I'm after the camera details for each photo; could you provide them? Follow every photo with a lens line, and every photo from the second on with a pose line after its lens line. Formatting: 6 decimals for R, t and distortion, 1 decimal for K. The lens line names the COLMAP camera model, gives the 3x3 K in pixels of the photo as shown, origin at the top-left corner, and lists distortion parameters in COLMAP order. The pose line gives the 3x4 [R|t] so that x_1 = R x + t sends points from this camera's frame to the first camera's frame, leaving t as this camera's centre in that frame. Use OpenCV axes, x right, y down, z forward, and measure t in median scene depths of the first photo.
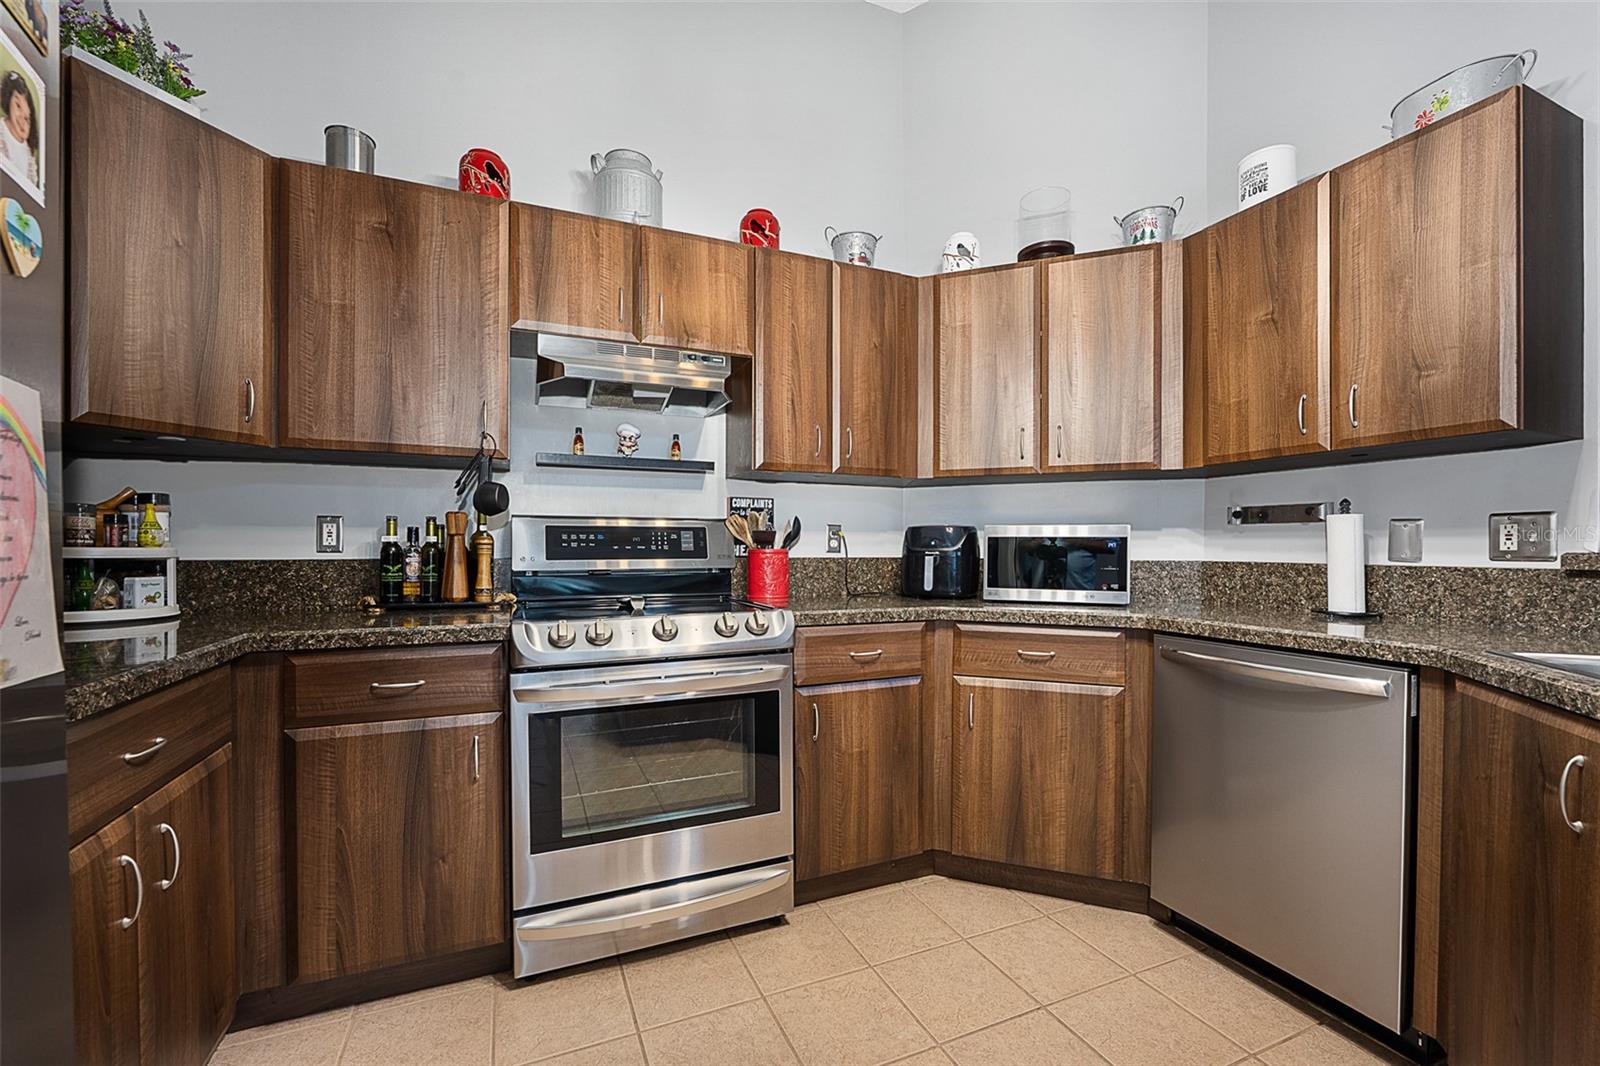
lens RADIAL K [[665.5, 0, 797.6], [0, 665.5, 541.8], [0, 0, 1]] dist [-0.000325, -0.000062]
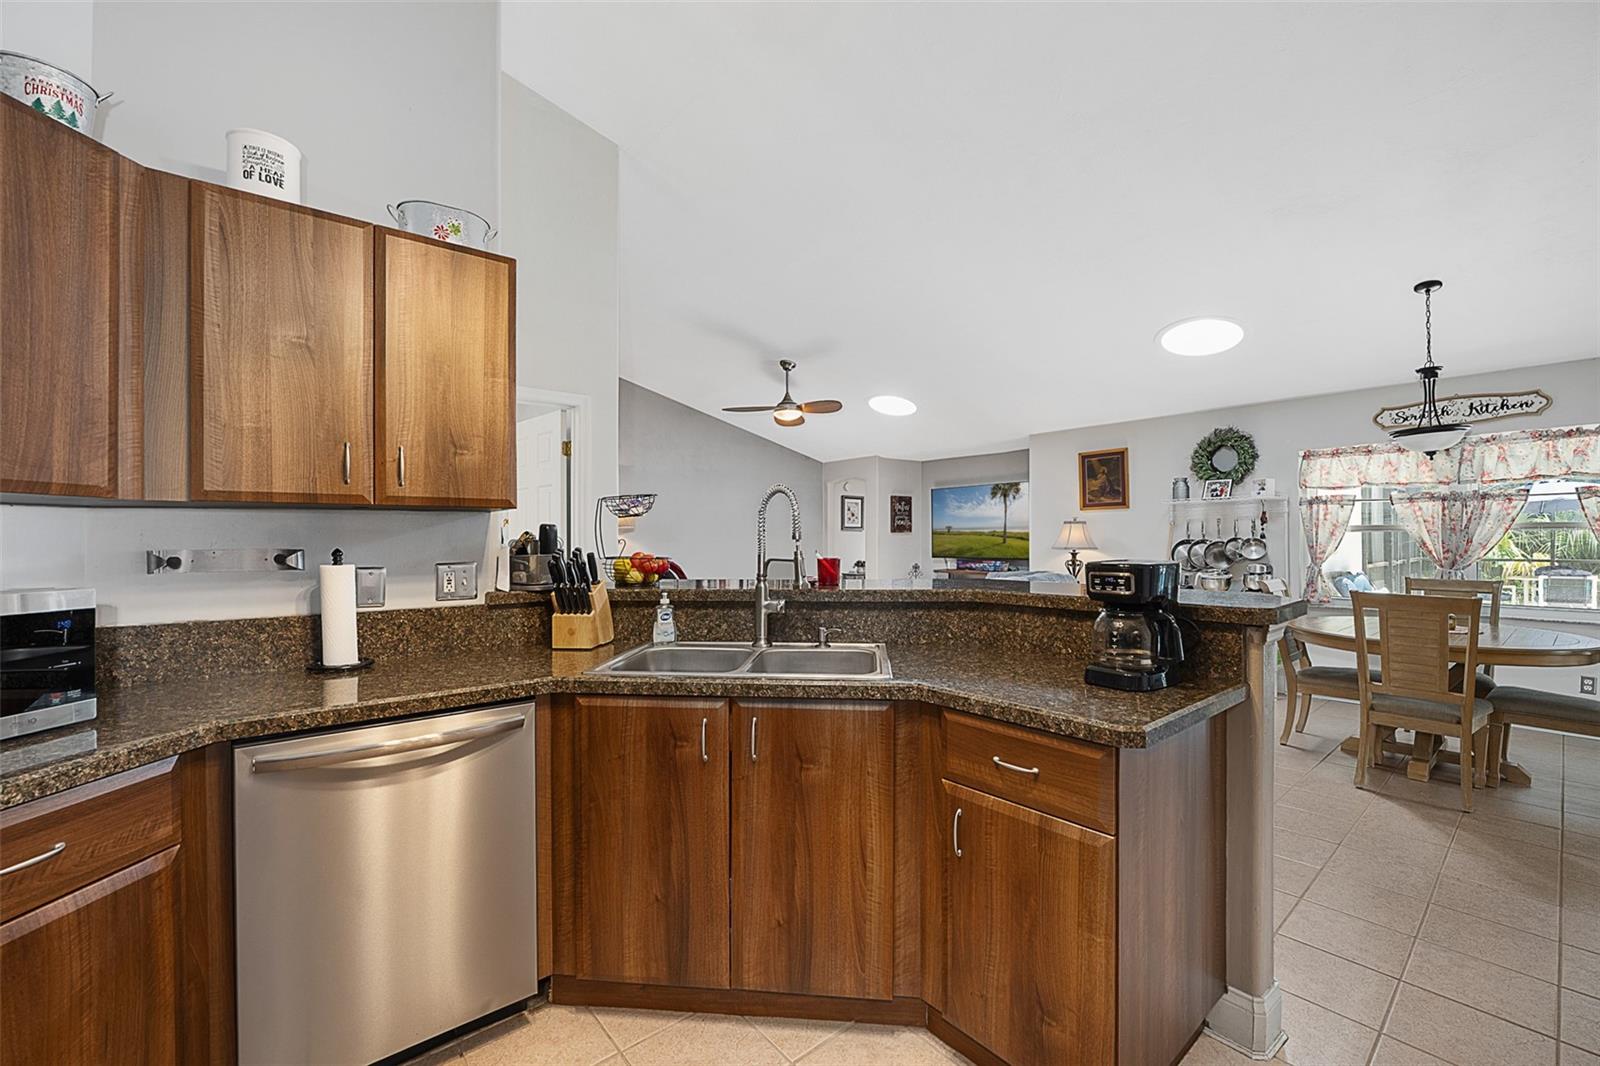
lens RADIAL K [[648.5, 0, 800.0], [0, 648.5, 533.0], [0, 0, 1]] dist [-0.014693, -0.000160]
pose [[-0.281643, 0.006552, 0.959497, -0.313925], [-0.001001, 0.999974, -0.007123, -0.091385], [-0.959519, -0.002967, -0.281629, 0.682769]]
